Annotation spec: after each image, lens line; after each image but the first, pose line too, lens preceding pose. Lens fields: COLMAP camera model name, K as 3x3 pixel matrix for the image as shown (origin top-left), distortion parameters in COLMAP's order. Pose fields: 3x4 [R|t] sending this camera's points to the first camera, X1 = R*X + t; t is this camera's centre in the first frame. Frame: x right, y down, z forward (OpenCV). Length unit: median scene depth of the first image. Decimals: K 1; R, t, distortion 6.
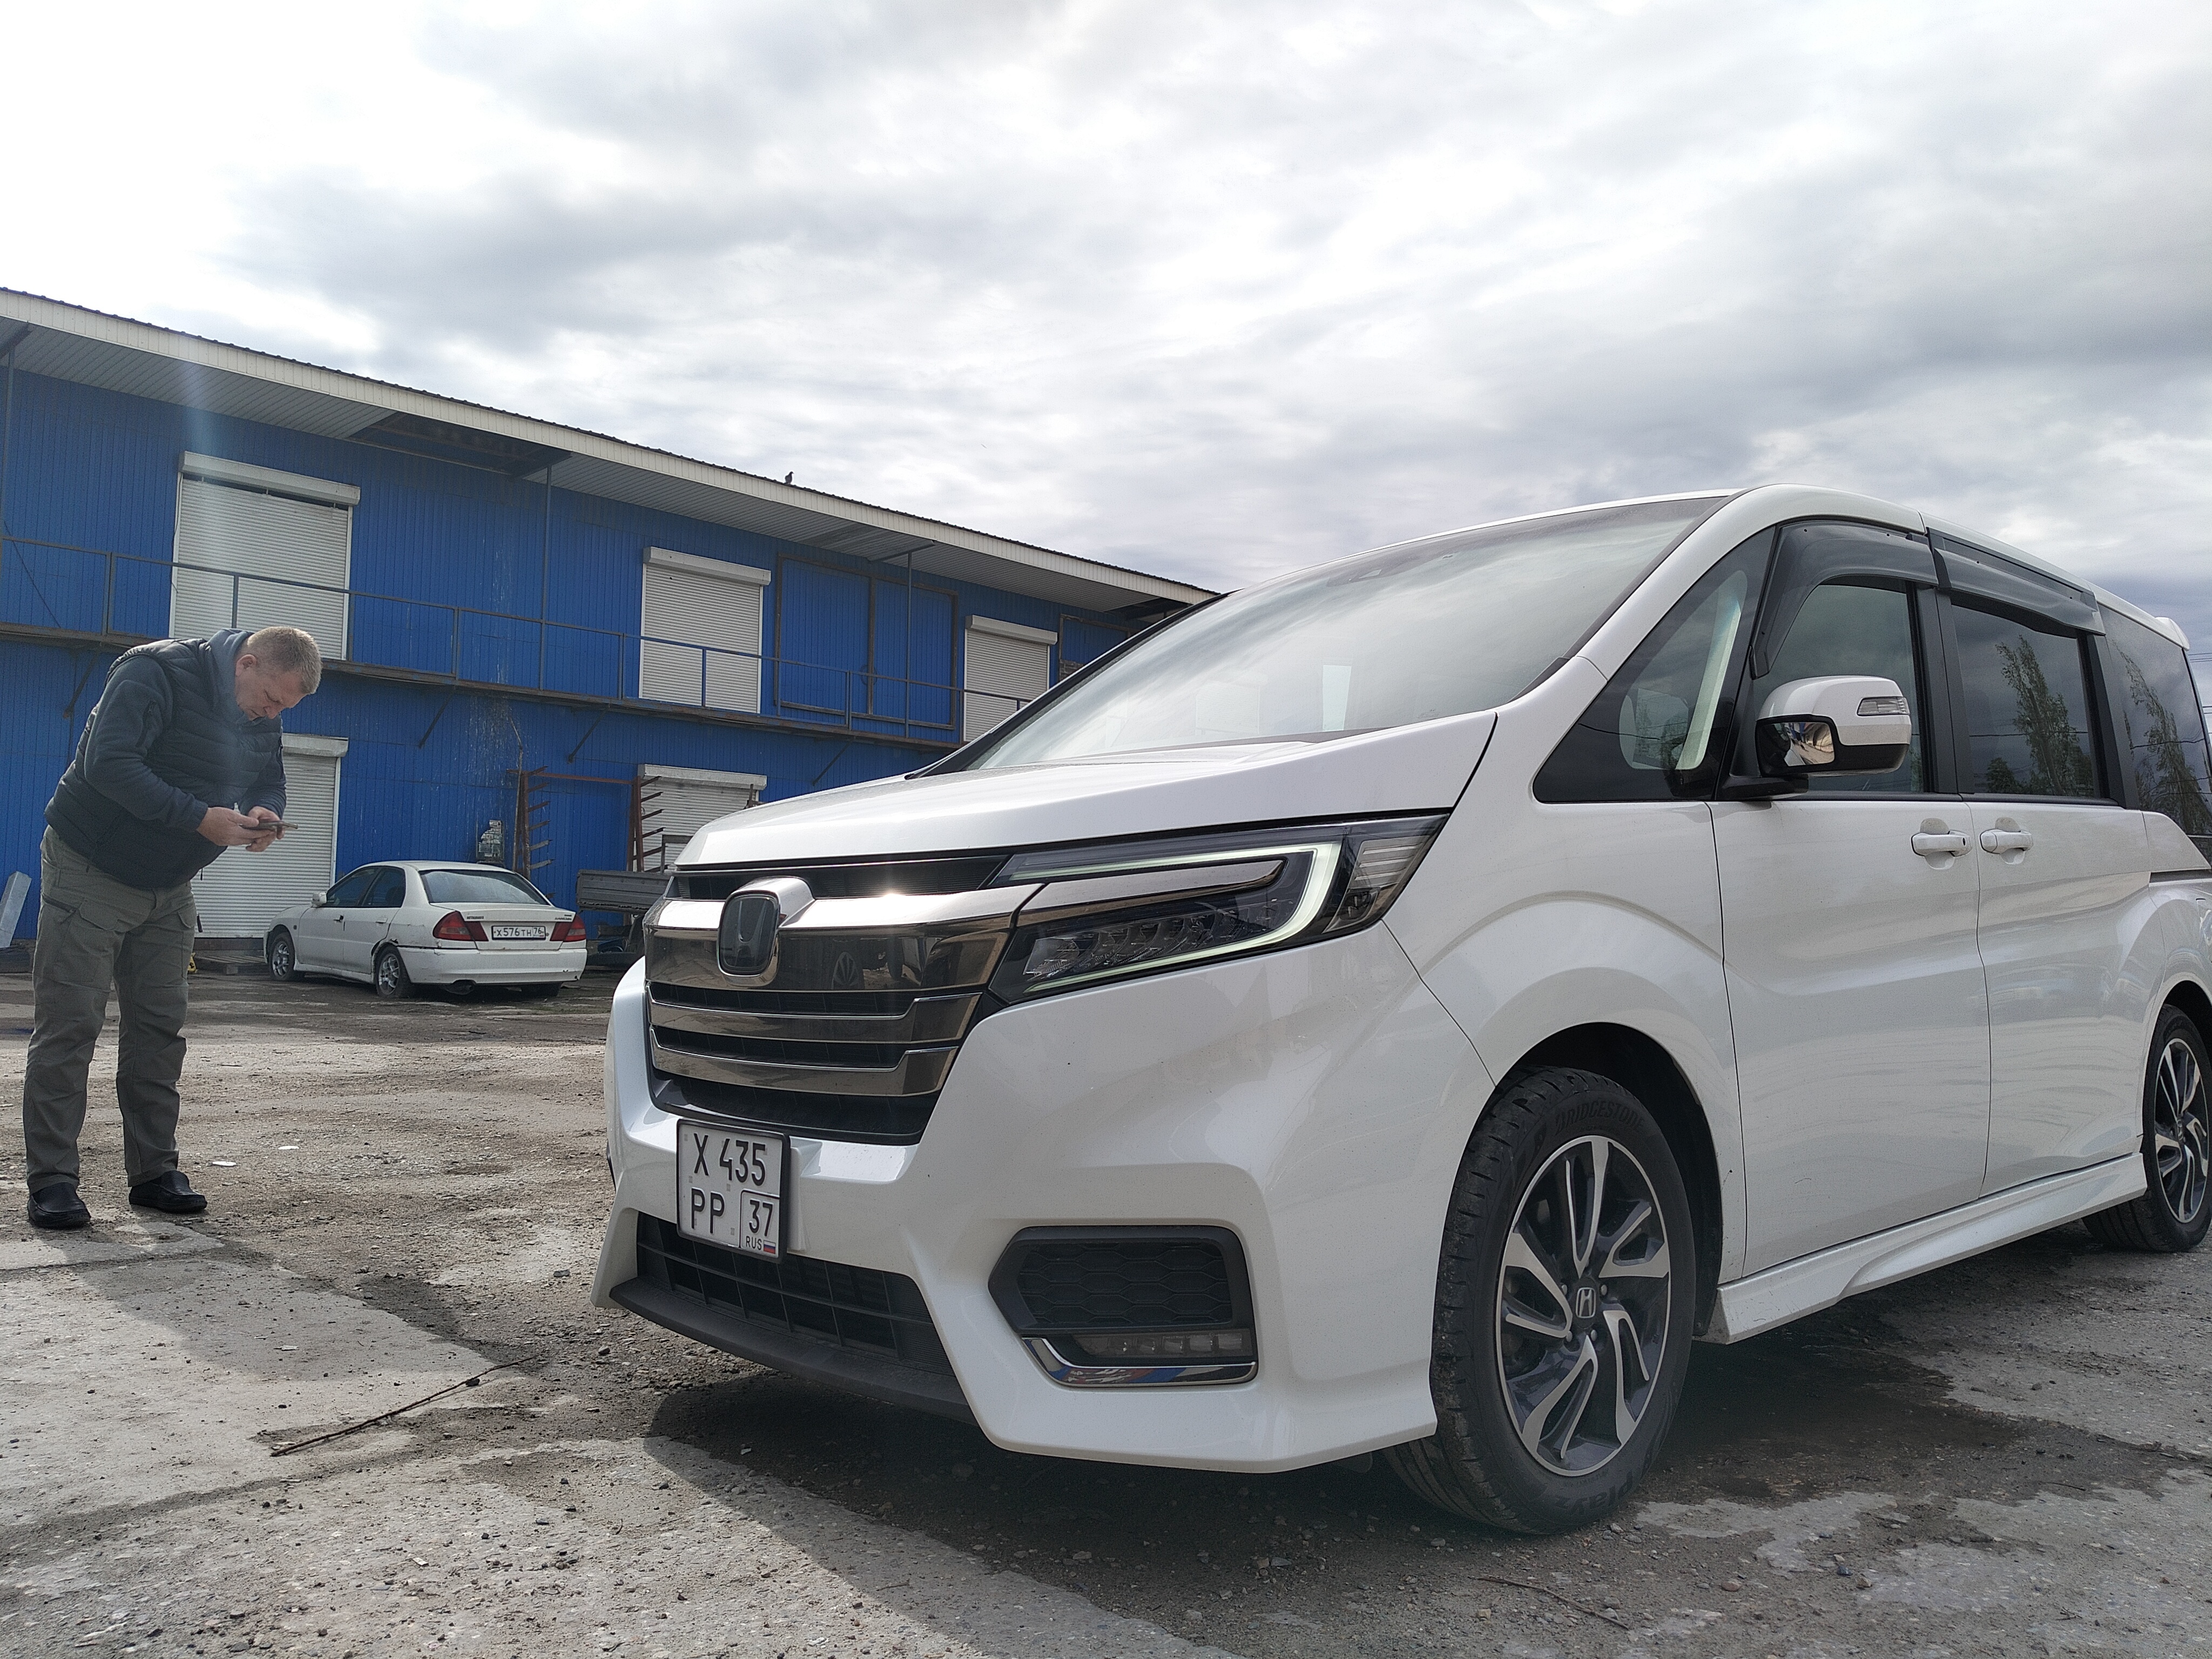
lens RADIAL K [[1728.6, 0, 1131.7], [0, 1728.6, 821.6], [0, 0, 1]] dist [-0.024292, 0.006567]
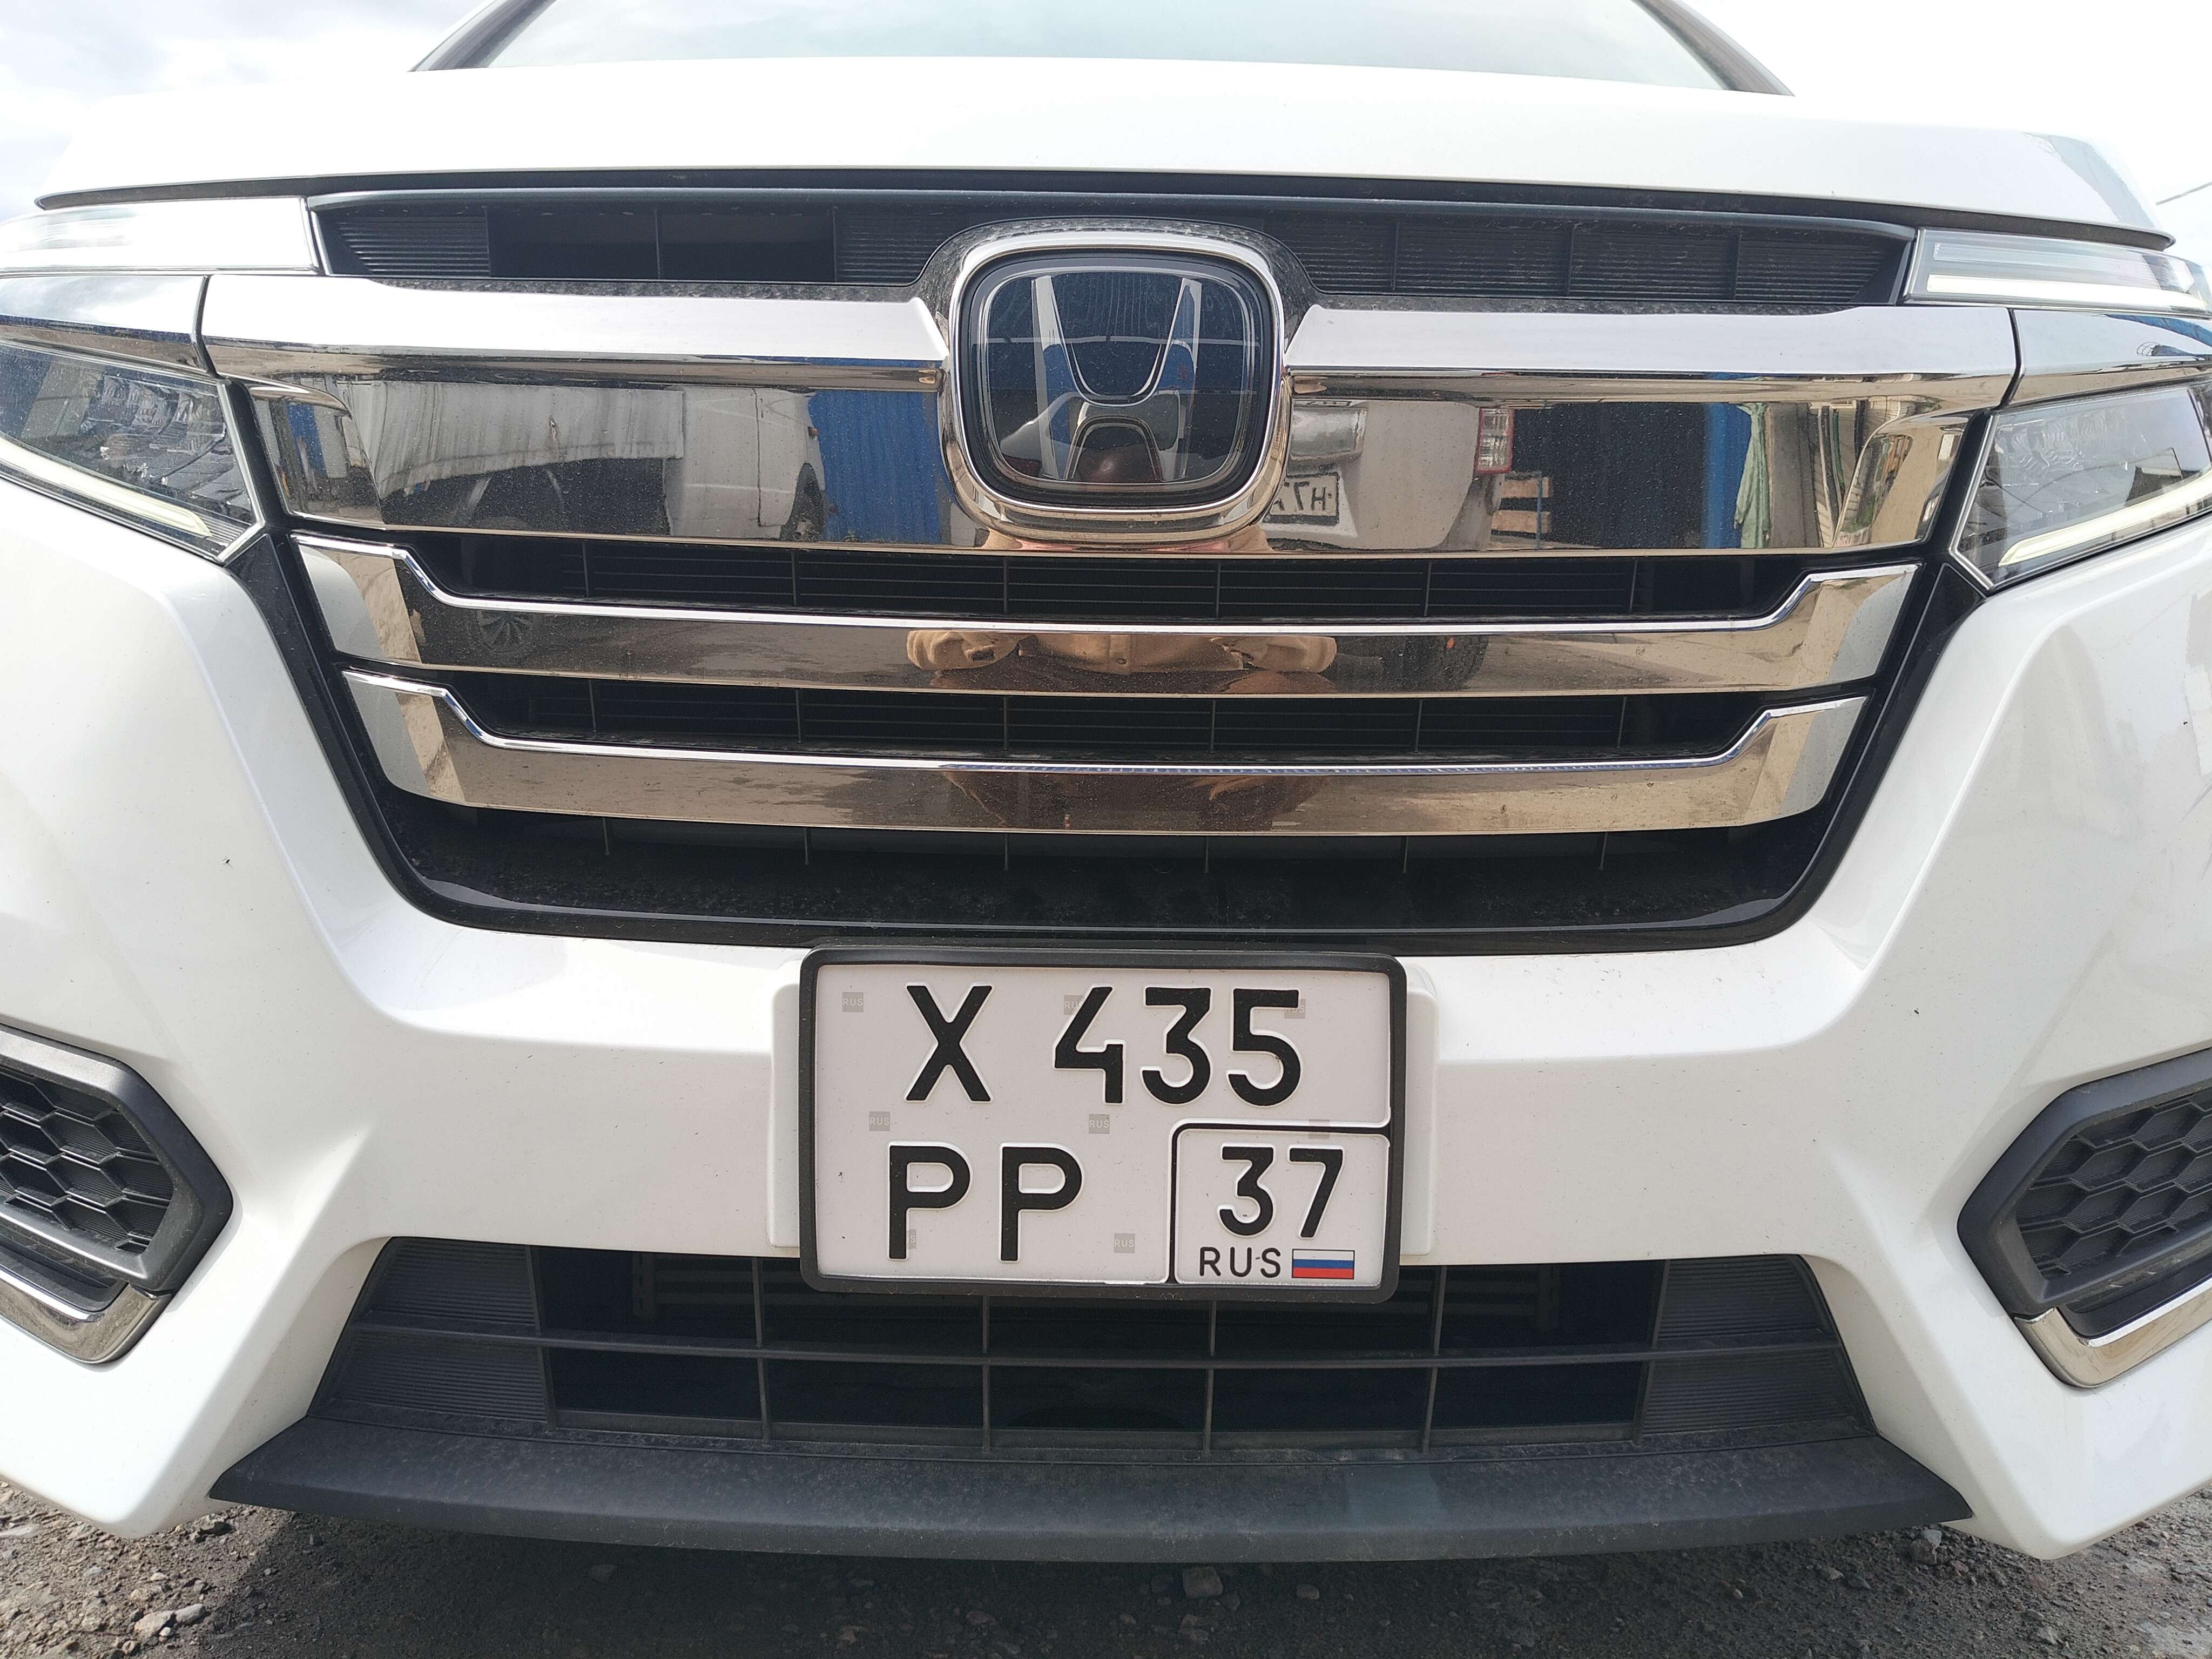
lens RADIAL K [[1728.6, 0, 1131.7], [0, 1728.6, 821.6], [0, 0, 1]] dist [-0.024292, 0.006567]
pose [[0.687780, -0.061226, 0.723333, -0.480412], [-0.059894, 0.988253, 0.140600, 0.103910], [-0.723444, -0.140025, 0.676034, 0.775932]]
